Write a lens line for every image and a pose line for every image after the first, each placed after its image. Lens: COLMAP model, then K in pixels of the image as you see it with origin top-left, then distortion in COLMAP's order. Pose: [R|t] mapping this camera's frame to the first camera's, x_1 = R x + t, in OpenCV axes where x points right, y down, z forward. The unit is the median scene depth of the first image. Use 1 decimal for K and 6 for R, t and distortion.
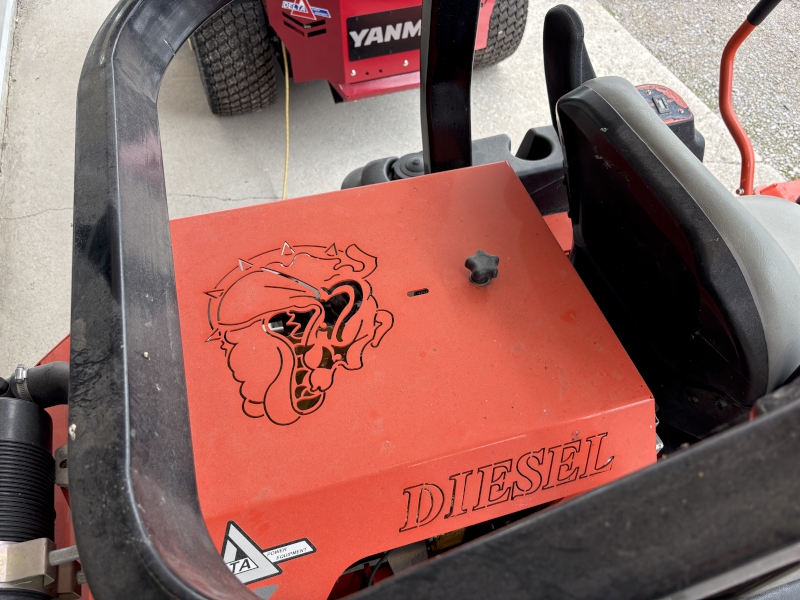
lens RADIAL K [[598.5, 0, 398.7], [0, 598.5, 299.5], [0, 0, 1]] dist [-0.003319, 0.001407]
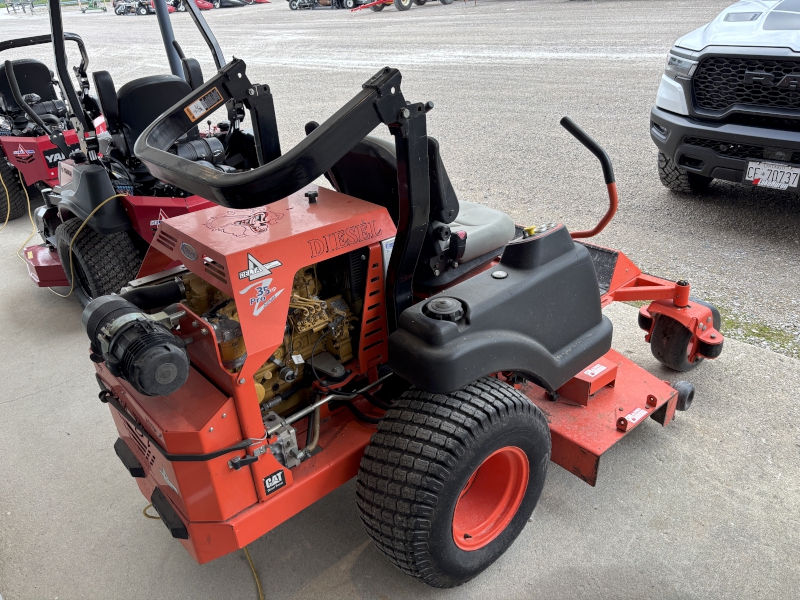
lens RADIAL K [[598.5, 0, 401.3], [0, 598.5, 301.1], [0, 0, 1]] dist [-0.003319, 0.001407]
pose [[0.901953, -0.256590, 0.347337, -0.561010], [0.387594, 0.835657, -0.389163, 1.605820], [-0.190399, 0.485633, 0.853176, -1.121594]]
